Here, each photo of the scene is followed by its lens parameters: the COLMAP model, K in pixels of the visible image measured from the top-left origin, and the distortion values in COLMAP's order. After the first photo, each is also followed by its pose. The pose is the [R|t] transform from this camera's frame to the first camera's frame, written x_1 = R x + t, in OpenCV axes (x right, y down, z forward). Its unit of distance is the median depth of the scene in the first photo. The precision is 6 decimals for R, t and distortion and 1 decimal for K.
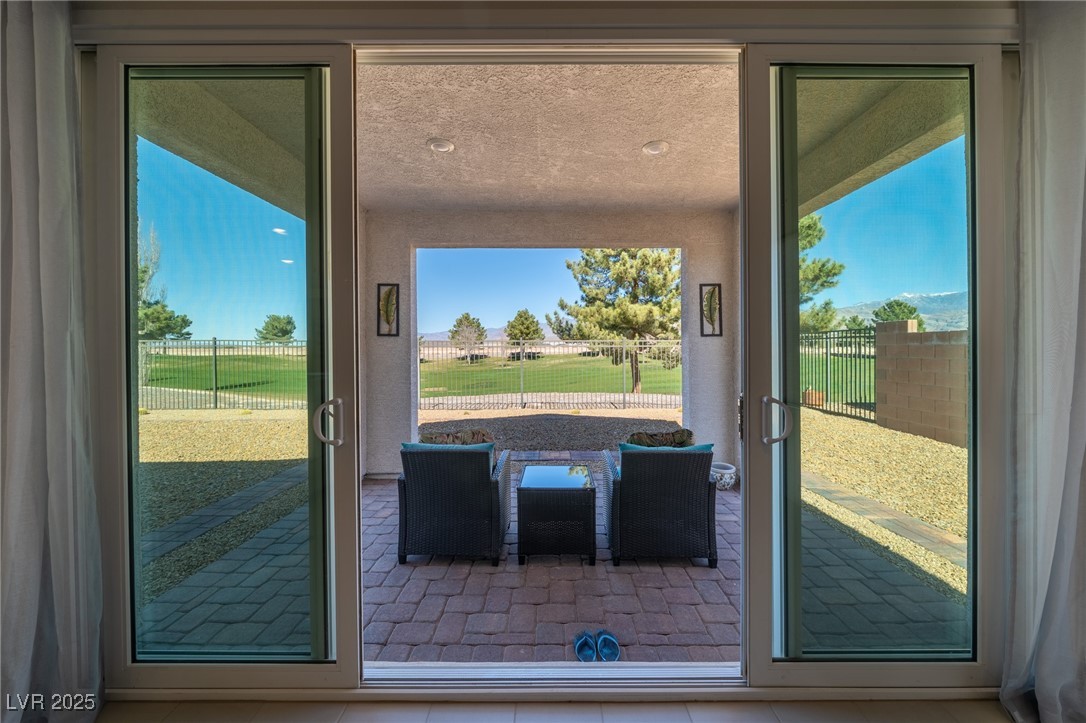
lens RADIAL K [[377.8, 0, 545.9], [0, 377.8, 350.9], [0, 0, 1]] dist [-0.007009, -0.000091]
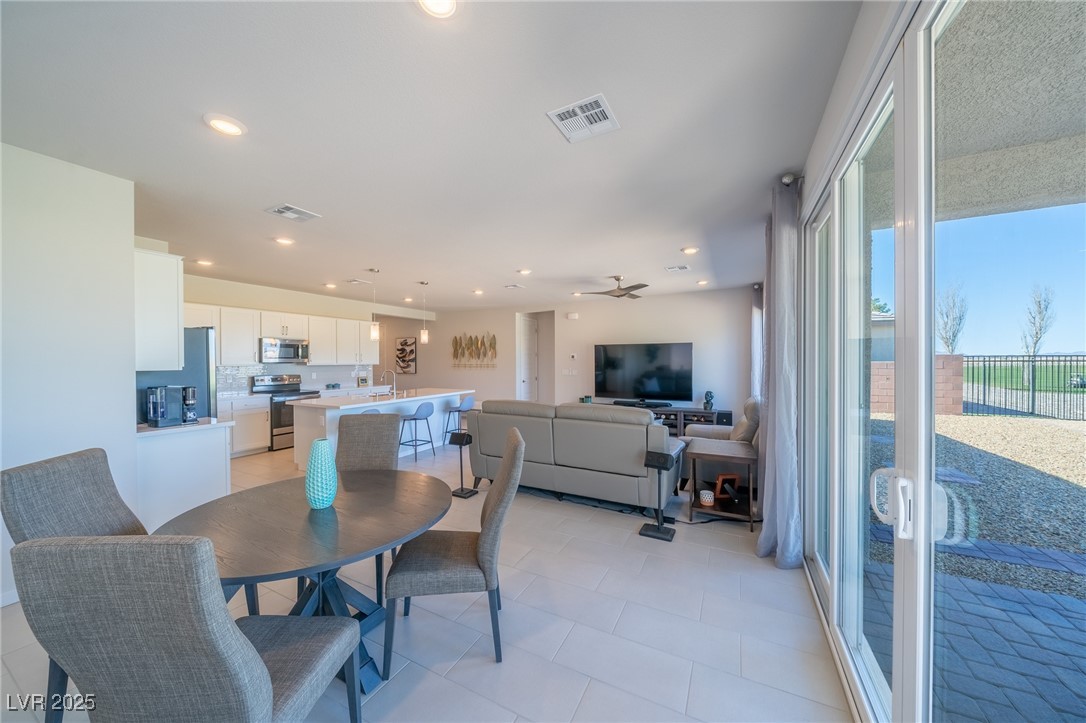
lens RADIAL K [[371.7, 0, 546.2], [0, 371.7, 362.7], [0, 0, 1]] dist [-0.005696, -0.000239]
pose [[-0.451593, 0.009057, -0.892178, 0.062407], [0.002519, 0.999957, 0.008876, -0.006912], [0.892220, 0.001761, -0.451597, 0.040143]]
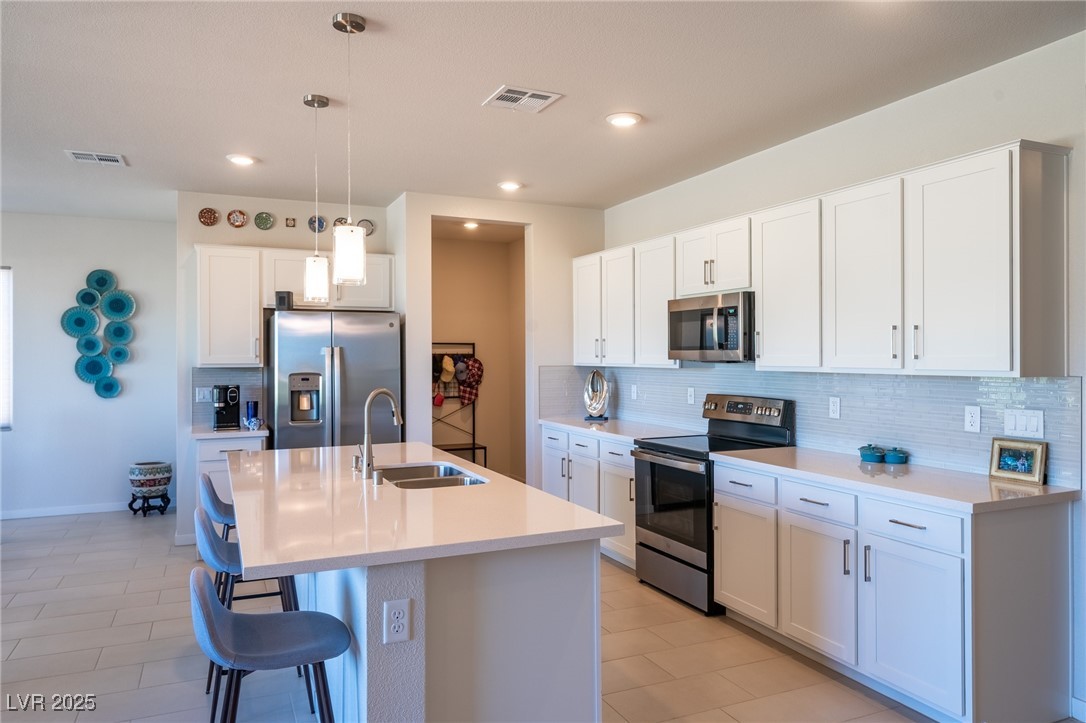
lens RADIAL K [[738.2, 0, 546.8], [0, 738.2, 353.7], [0, 0, 1]] dist [0.001274, -0.000666]
pose [[-0.414669, 0.005447, 0.909956, -0.247498], [0.005778, 0.999978, -0.003353, -0.006691], [-0.909954, 0.003868, -0.414691, -0.129424]]
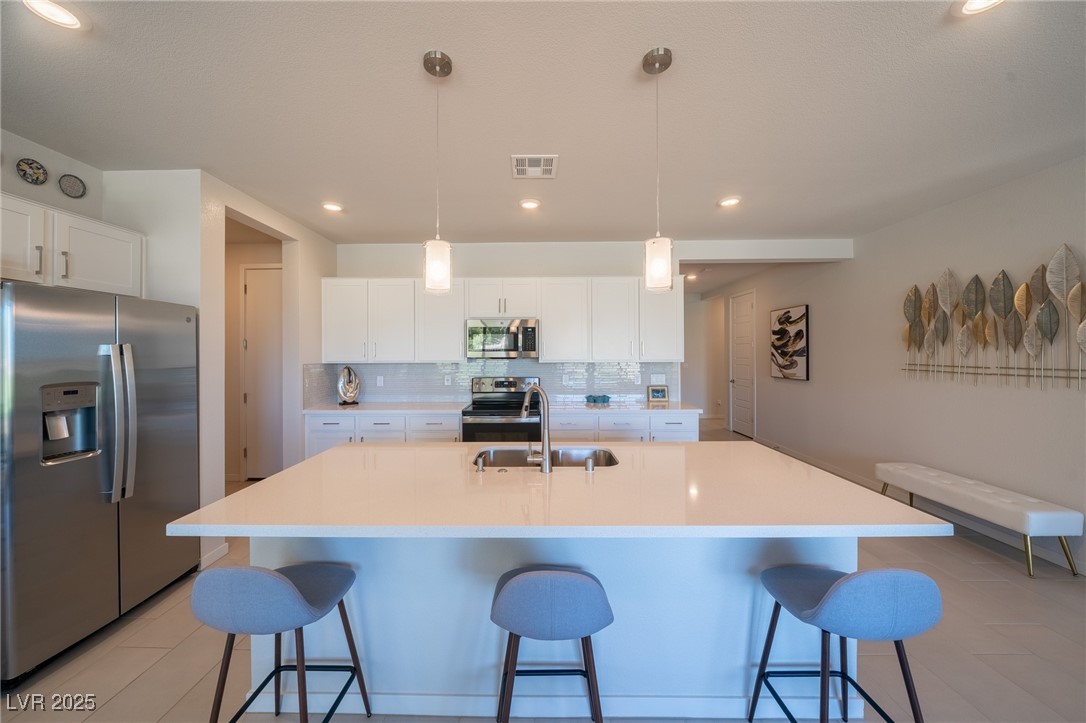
lens RADIAL K [[374.5, 0, 532.6], [0, 374.5, 352.0], [0, 0, 1]] dist [-0.005559, -0.000089]
pose [[-0.999841, 0.006743, 0.016535, -0.106599], [0.006724, 0.999977, -0.001212, -0.007455], [-0.016543, -0.001100, -0.999863, -0.082396]]
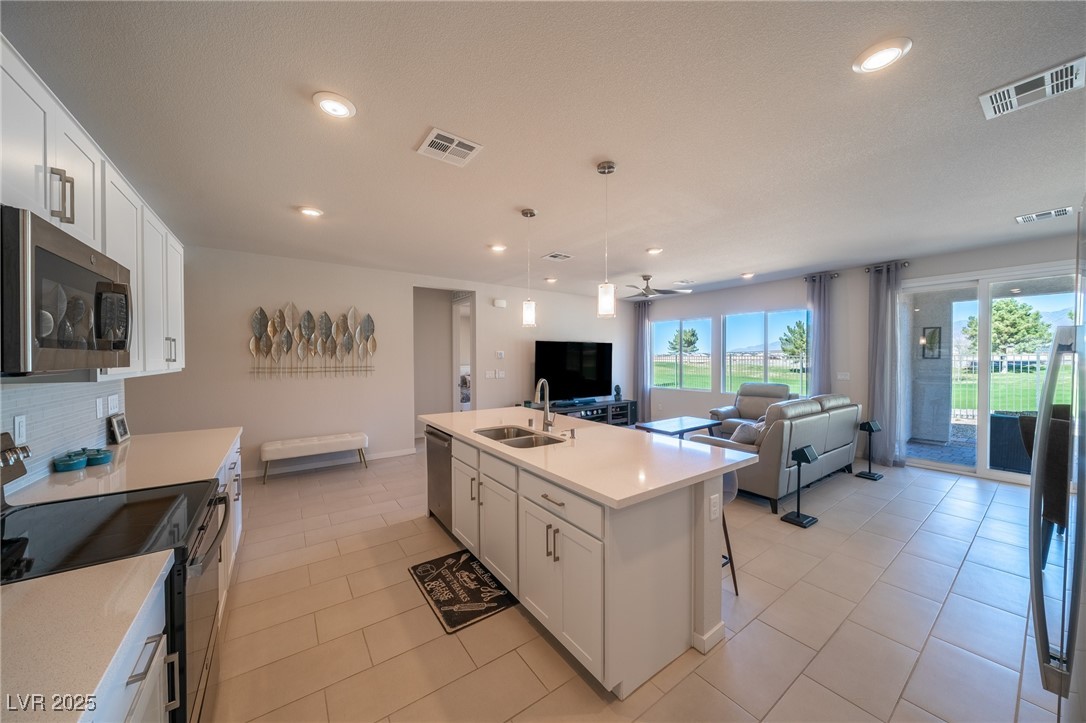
lens RADIAL K [[369.6, 0, 545.5], [0, 369.6, 363.3], [0, 0, 1]] dist [-0.005064, -0.000079]
pose [[0.583372, 0.011827, -0.812119, -0.014908], [-0.000392, 0.999898, 0.014280, -0.006743], [0.812205, -0.008012, 0.583317, -0.223776]]
